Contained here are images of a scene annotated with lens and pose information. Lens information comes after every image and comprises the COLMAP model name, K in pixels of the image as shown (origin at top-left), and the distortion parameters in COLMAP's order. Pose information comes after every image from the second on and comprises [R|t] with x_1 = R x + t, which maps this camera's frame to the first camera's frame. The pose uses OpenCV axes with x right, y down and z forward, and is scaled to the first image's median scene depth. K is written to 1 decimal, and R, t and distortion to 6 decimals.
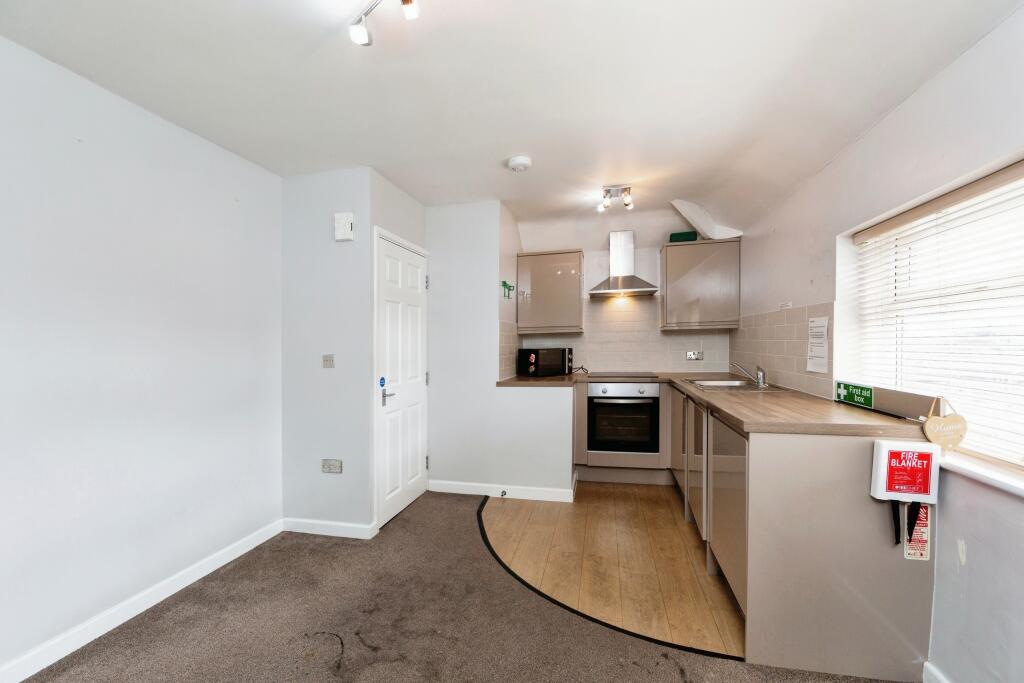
lens RADIAL K [[418.2, 0, 511.1], [0, 418.2, 354.8], [0, 0, 1]] dist [0.000597, 0.000114]
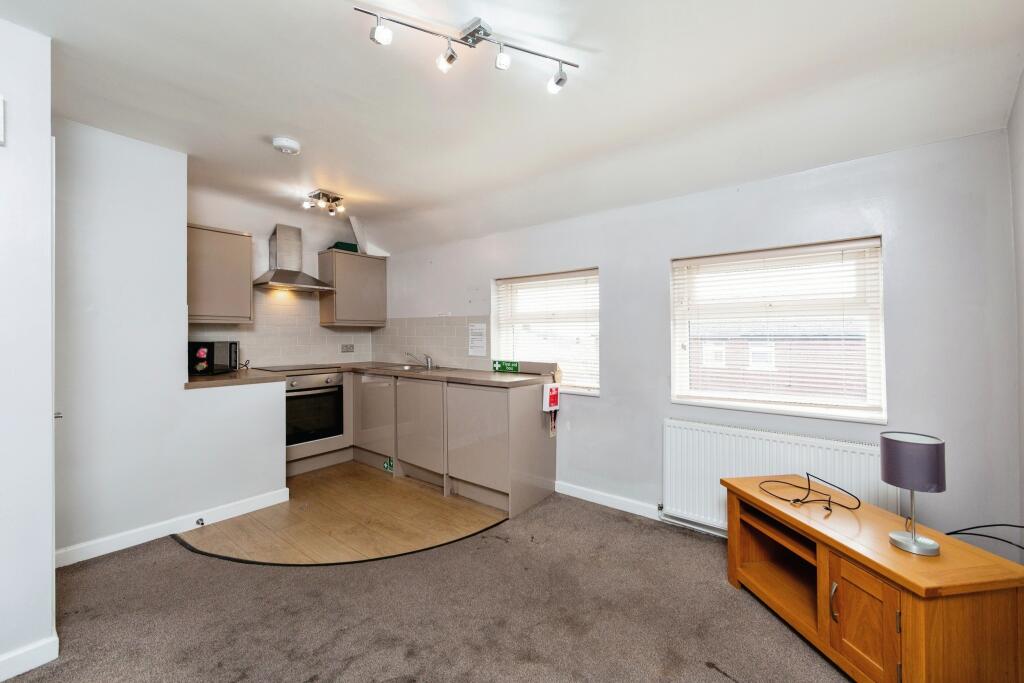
lens RADIAL K [[400.2, 0, 515.0], [0, 400.2, 339.8], [0, 0, 1]] dist [-0.000570, -0.000142]
pose [[0.418058, 0.008596, 0.908380, -0.586553], [0.013914, 0.999777, -0.015865, 0.003884], [-0.908314, 0.019271, 0.417845, 0.156743]]
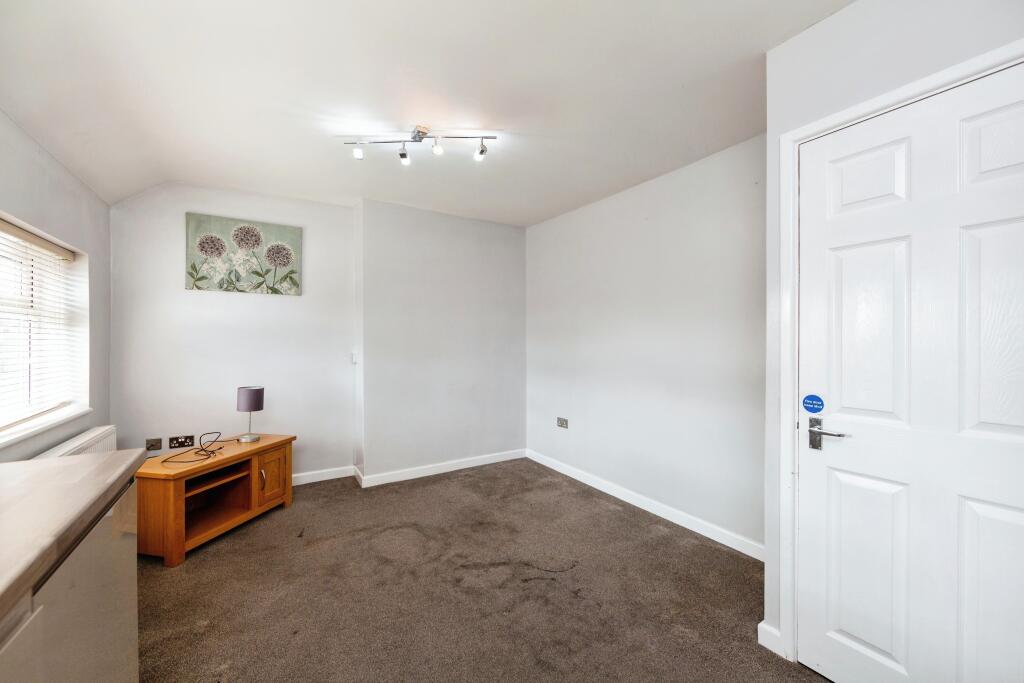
lens RADIAL K [[400.2, 0, 515.0], [0, 400.2, 339.8], [0, 0, 1]] dist [-0.000570, -0.000142]
pose [[-0.701736, 0.008046, -0.712392, 0.349678], [-0.007059, 0.999809, 0.018245, -0.026125], [0.712402, 0.017832, -0.701545, 1.154166]]
